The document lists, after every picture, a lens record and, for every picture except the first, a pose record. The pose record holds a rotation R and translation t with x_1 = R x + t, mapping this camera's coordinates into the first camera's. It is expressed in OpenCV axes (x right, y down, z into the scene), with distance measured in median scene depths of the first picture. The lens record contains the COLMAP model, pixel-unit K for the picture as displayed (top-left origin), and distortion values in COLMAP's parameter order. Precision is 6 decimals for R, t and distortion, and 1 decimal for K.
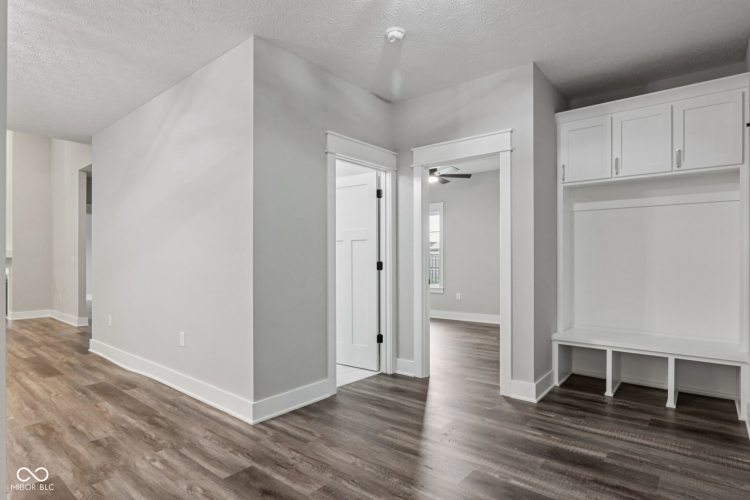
lens RADIAL K [[406.5, 0, 375.6], [0, 406.5, 256.3], [0, 0, 1]] dist [-0.012326, 0.003740]
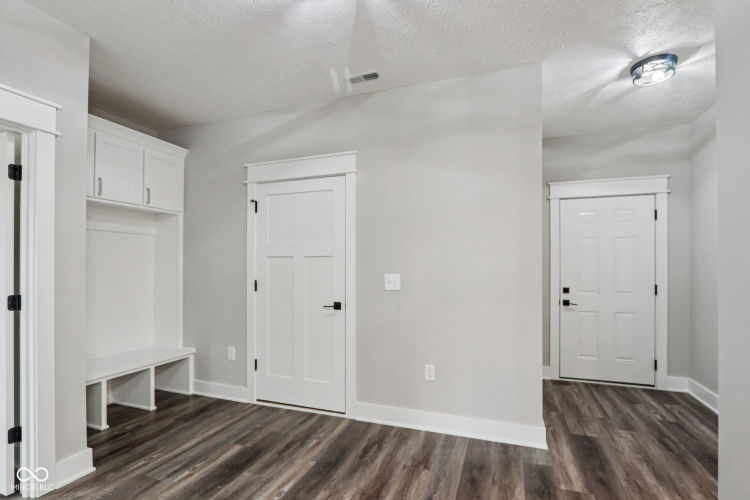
lens RADIAL K [[364.2, 0, 373.2], [0, 364.2, 264.8], [0, 0, 1]] dist [-0.002776, -0.002270]
pose [[-0.332248, 0.004823, 0.943180, -0.555638], [-0.011957, 0.999885, -0.009326, -0.050889], [-0.943116, -0.014376, -0.332152, 0.879058]]
